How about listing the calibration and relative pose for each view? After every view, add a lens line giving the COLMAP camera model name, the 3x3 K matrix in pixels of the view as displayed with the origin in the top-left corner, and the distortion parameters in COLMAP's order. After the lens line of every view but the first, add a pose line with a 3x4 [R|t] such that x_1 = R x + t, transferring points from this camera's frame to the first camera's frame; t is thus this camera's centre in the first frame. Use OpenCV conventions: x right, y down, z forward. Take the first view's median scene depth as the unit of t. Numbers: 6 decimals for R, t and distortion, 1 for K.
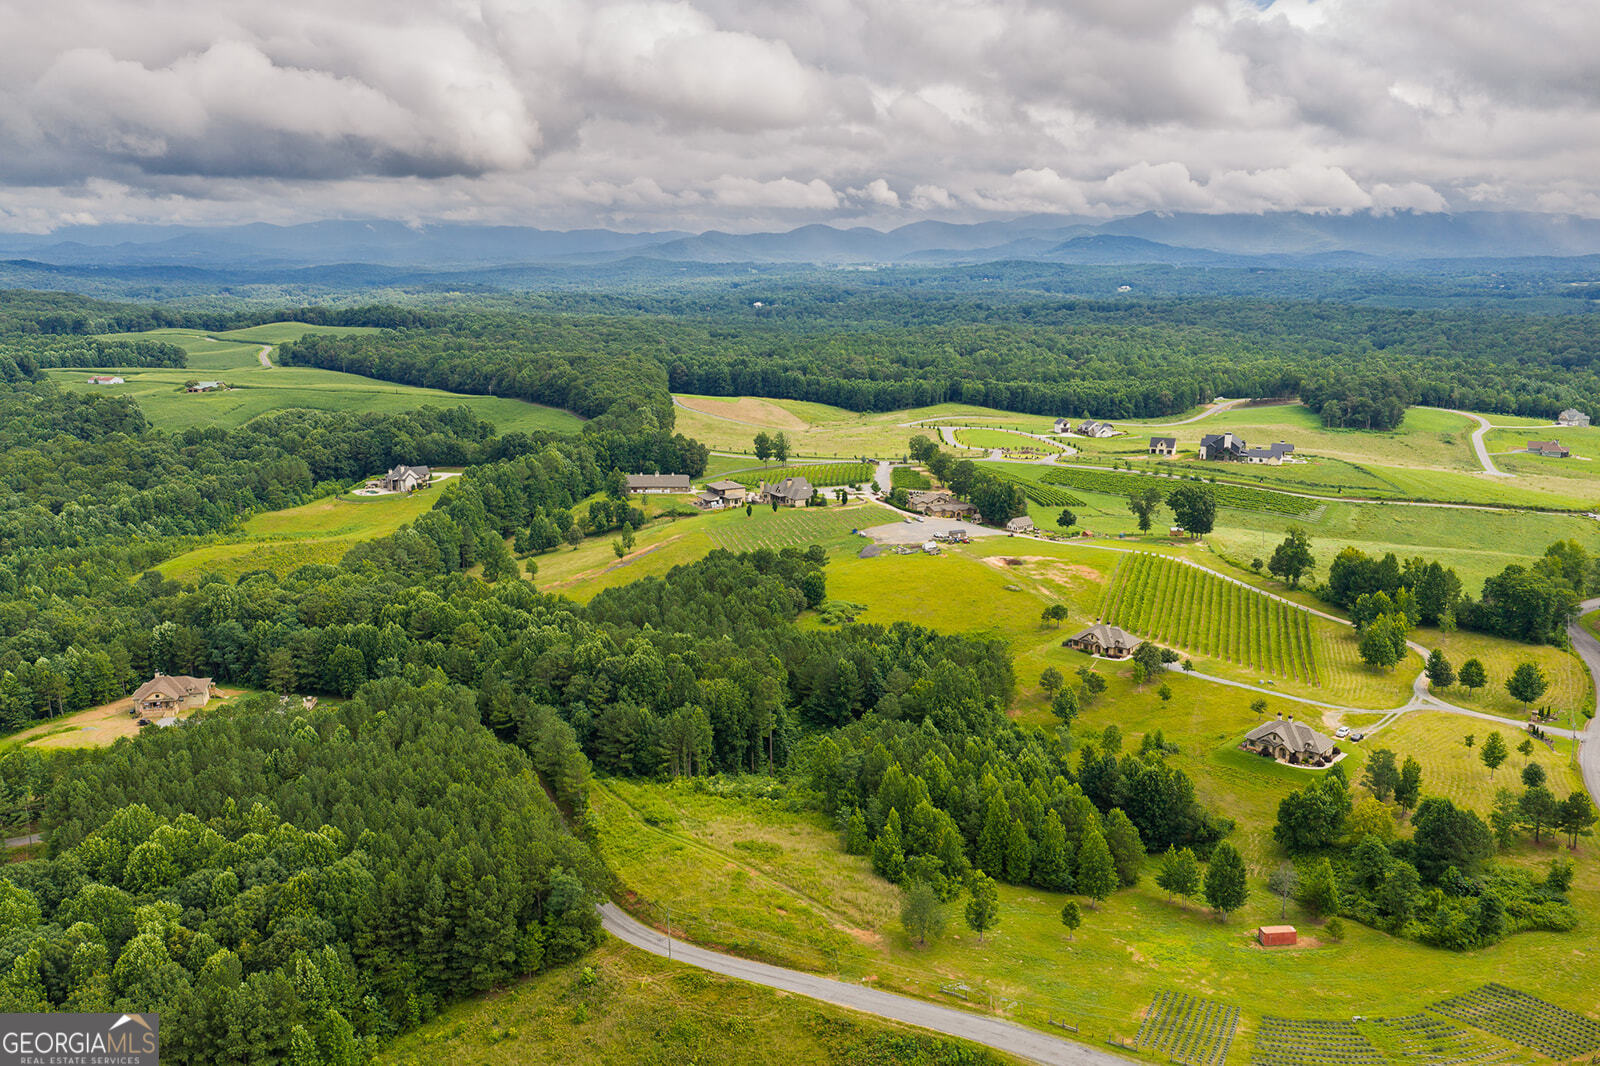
lens RADIAL K [[1326.0, 0, 807.3], [0, 1326.0, 539.8], [0, 0, 1]] dist [0.019332, -0.027674]
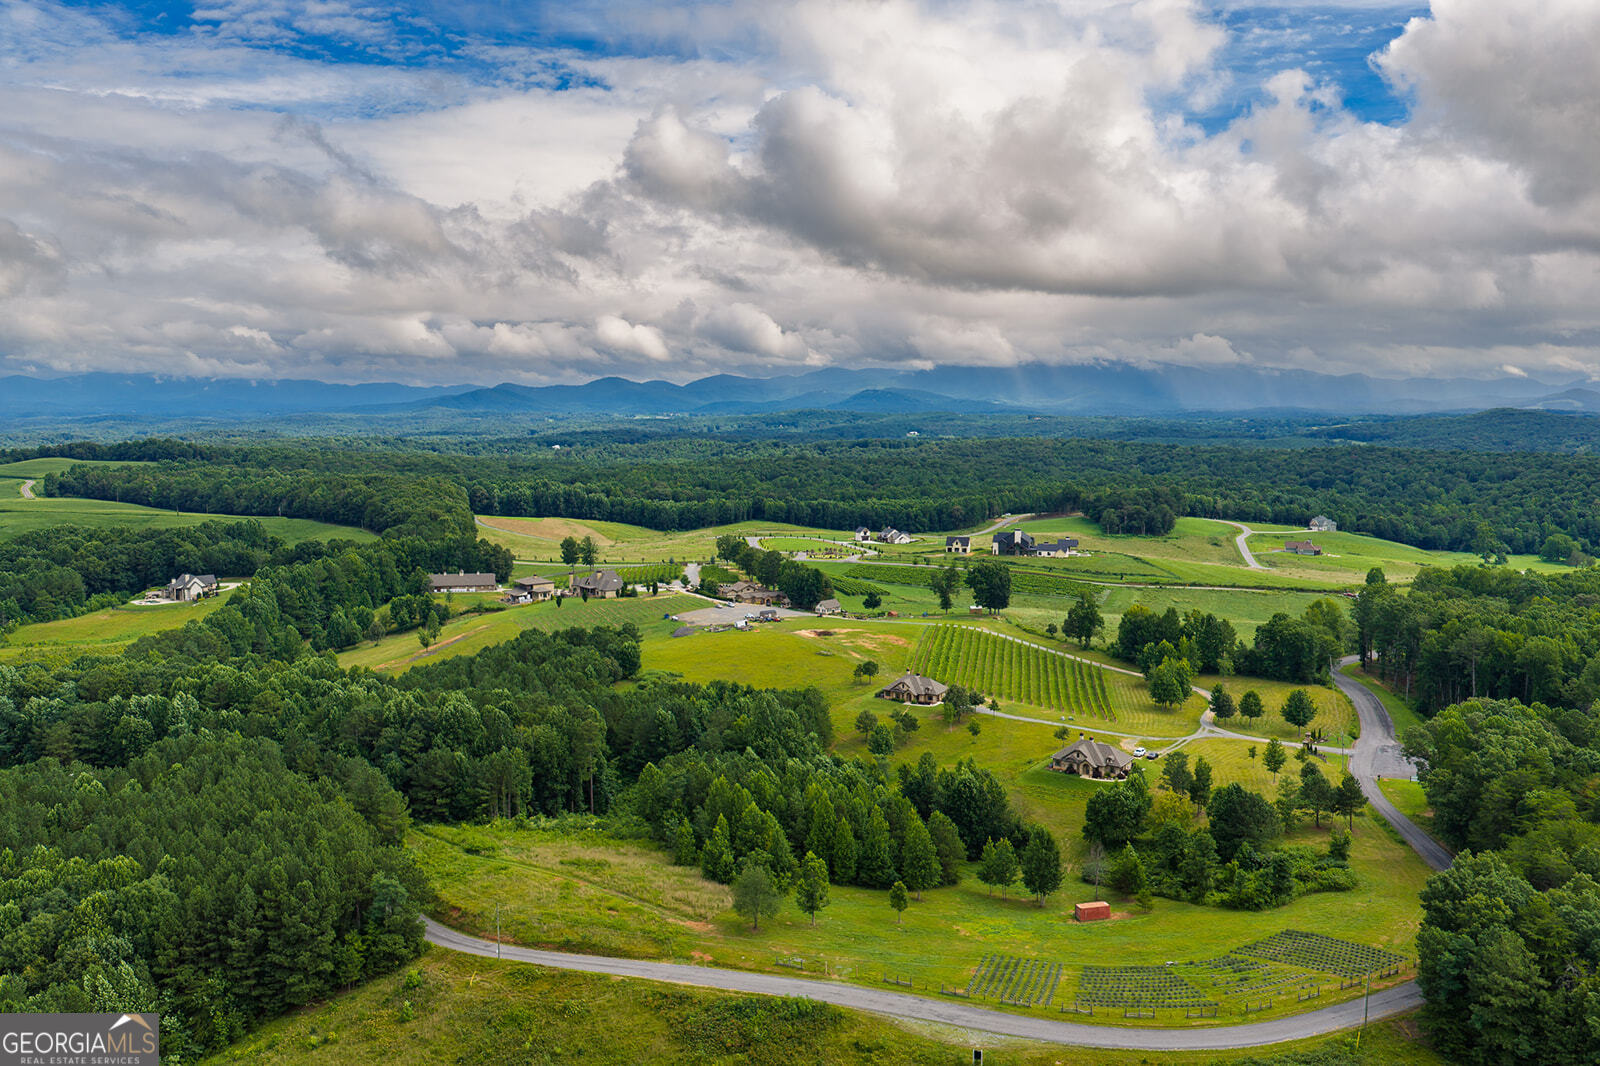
lens RADIAL K [[1326.0, 0, 807.3], [0, 1326.0, 539.8], [0, 0, 1]] dist [0.019332, -0.027674]
pose [[0.988560, -0.016653, 0.149907, -0.013984], [0.033414, 0.993371, -0.109991, 0.084482], [-0.147081, 0.113742, 0.982563, -0.018165]]
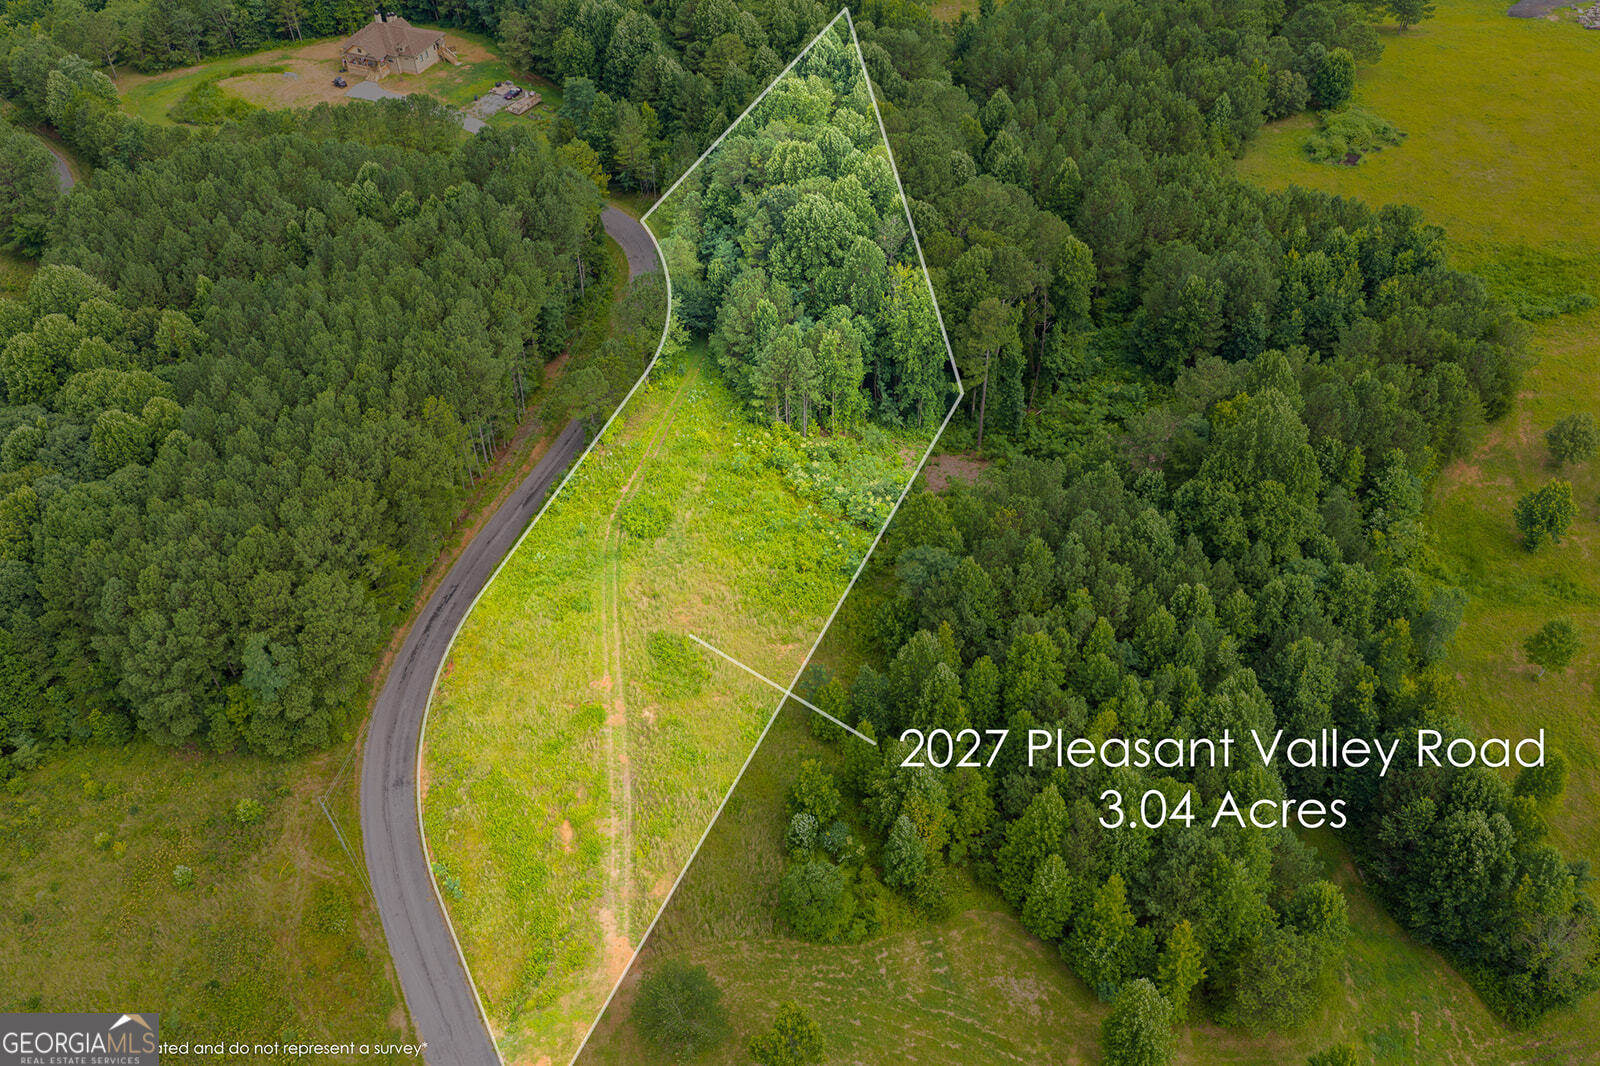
lens RADIAL K [[1338.6, 0, 801.6], [0, 1338.6, 538.4], [0, 0, 1]] dist [0.009661, -0.006530]
pose [[0.819561, 0.398502, -0.411724, 0.187202], [-0.127832, 0.827601, 0.546567, -0.121914], [0.558551, -0.395313, 0.729211, 0.481669]]
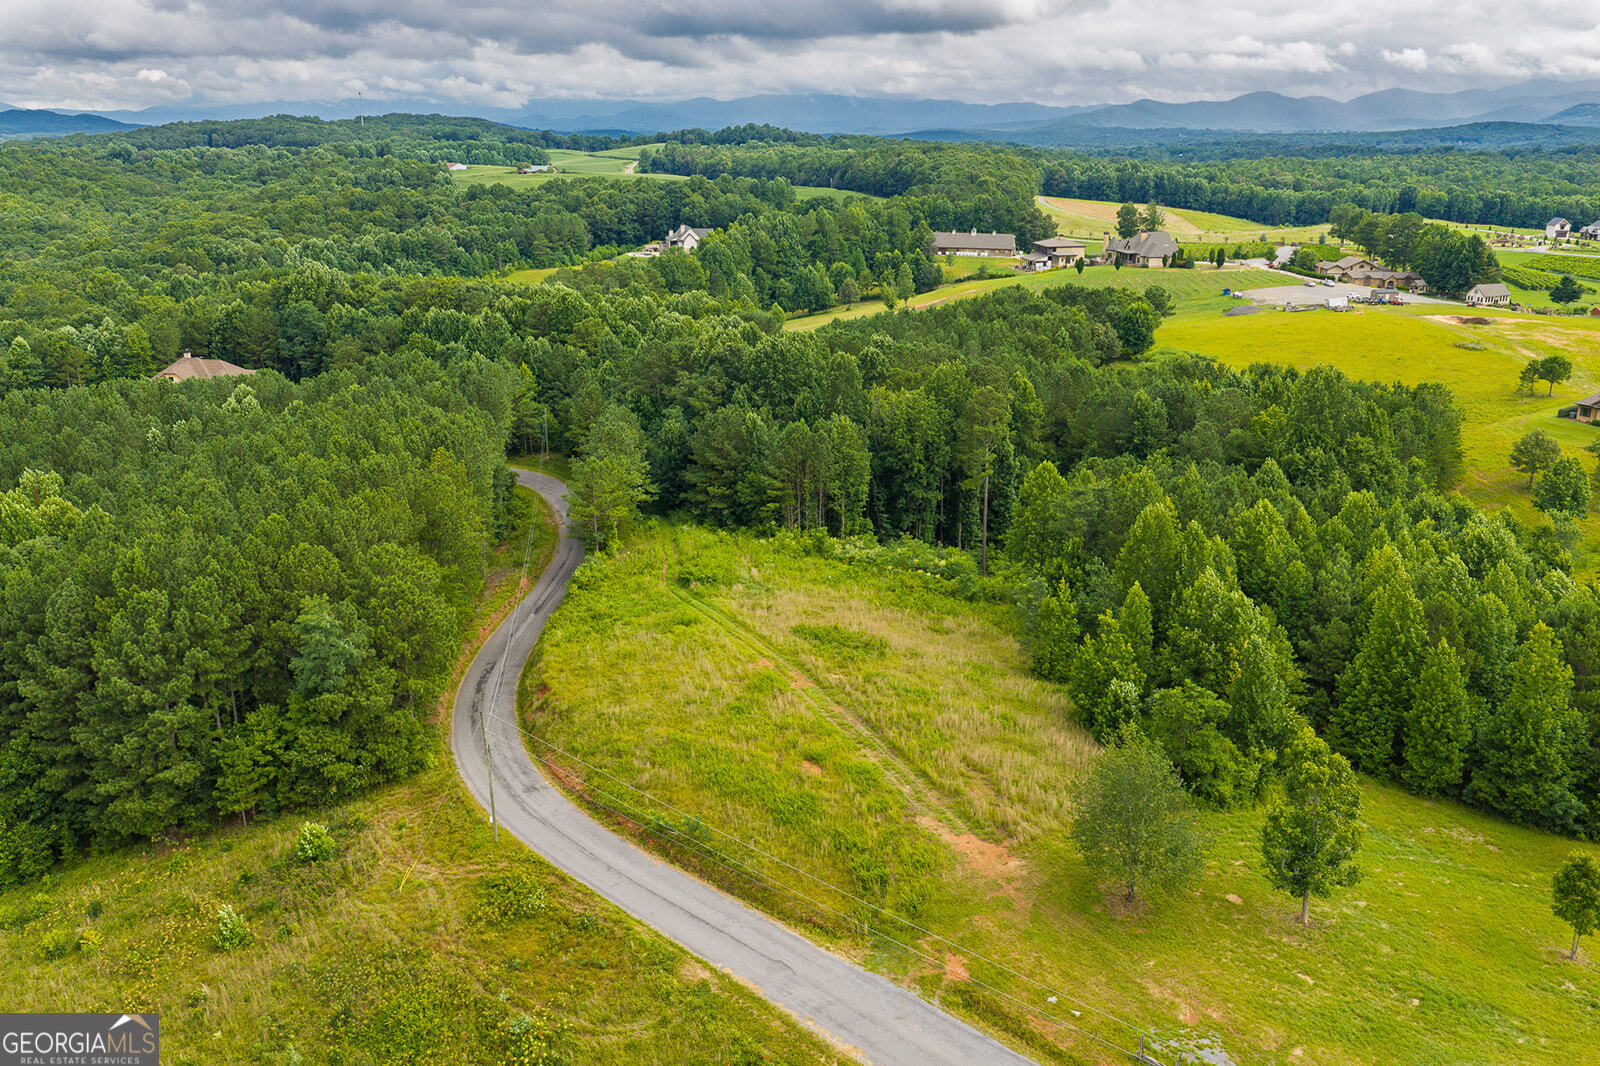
lens RADIAL K [[1331.2, 0, 803.7], [0, 1331.2, 541.3], [0, 0, 1]] dist [0.016952, -0.020314]
pose [[0.952314, 0.093047, -0.290587, 0.067701], [-0.067551, 0.993029, 0.096593, 0.119894], [0.297549, -0.072357, 0.951961, 0.430164]]
